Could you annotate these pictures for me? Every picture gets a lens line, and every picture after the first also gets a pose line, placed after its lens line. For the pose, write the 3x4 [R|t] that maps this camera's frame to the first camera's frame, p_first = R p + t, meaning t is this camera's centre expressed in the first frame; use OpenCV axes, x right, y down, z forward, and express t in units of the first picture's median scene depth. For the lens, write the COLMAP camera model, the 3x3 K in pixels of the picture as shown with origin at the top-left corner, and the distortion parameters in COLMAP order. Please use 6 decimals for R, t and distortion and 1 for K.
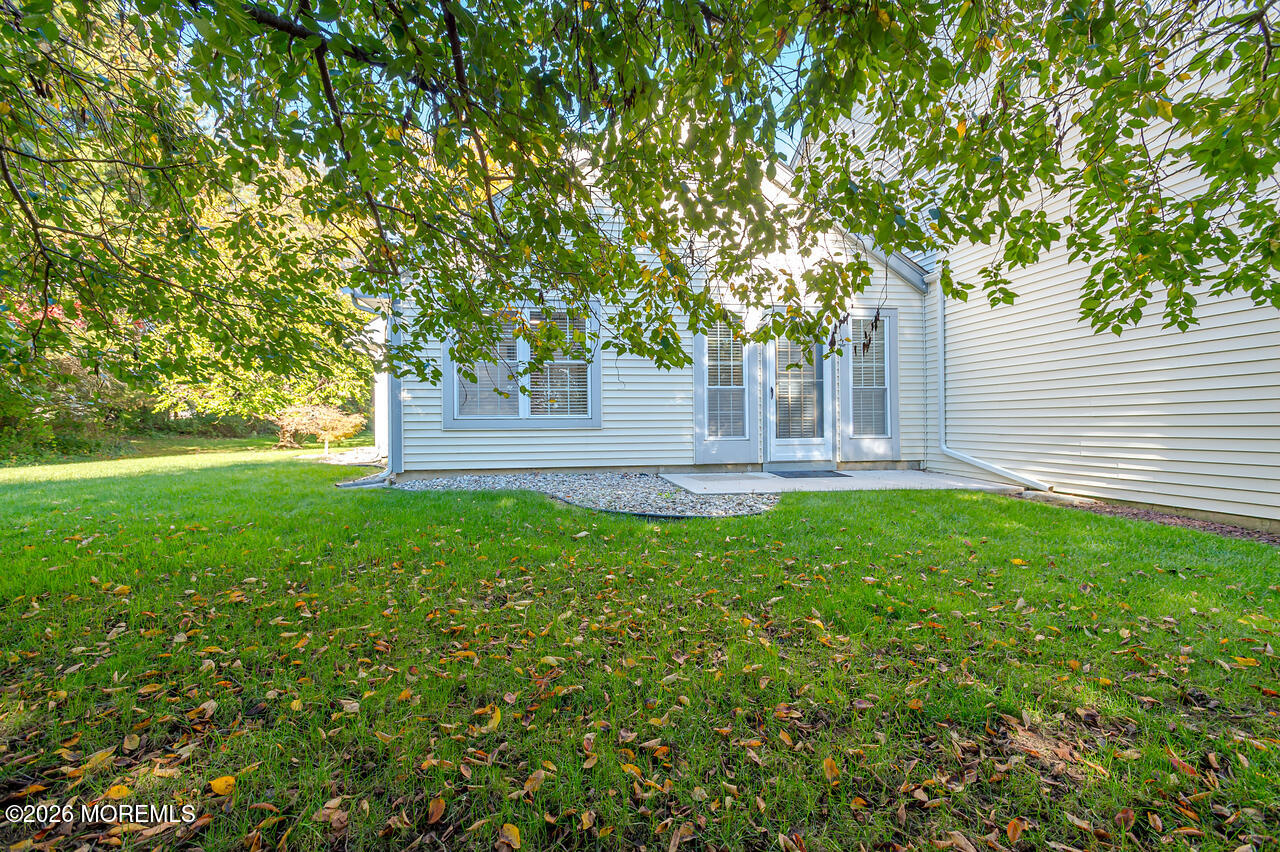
lens RADIAL K [[594.9, 0, 641.0], [0, 594.9, 425.1], [0, 0, 1]] dist [0.017408, -0.000222]
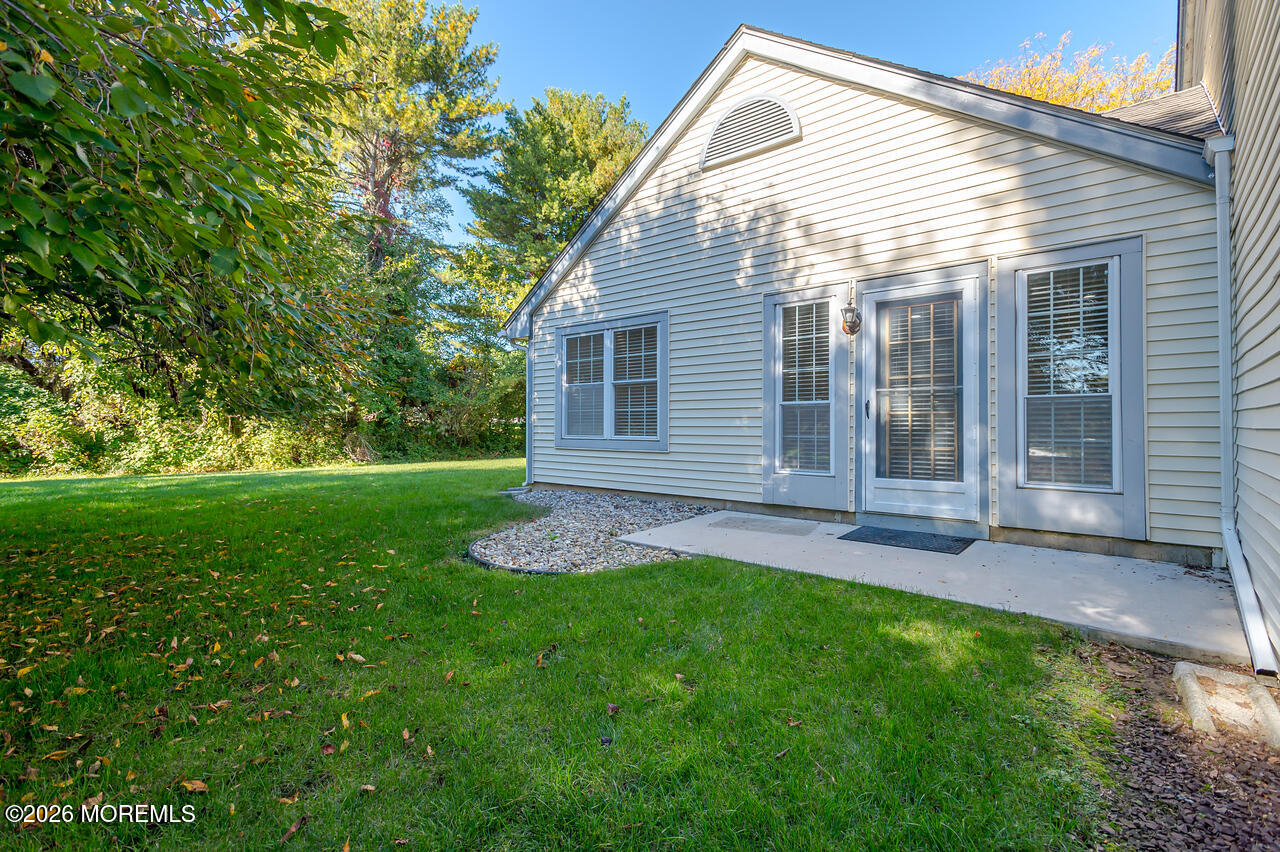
lens RADIAL K [[594.9, 0, 642.0], [0, 594.9, 425.1], [0, 0, 1]] dist [0.017408, -0.000222]
pose [[0.644137, 0.007988, -0.764868, 0.570304], [-0.002242, 0.999961, 0.008554, -0.041873], [0.764907, -0.003795, 0.644130, 0.370525]]
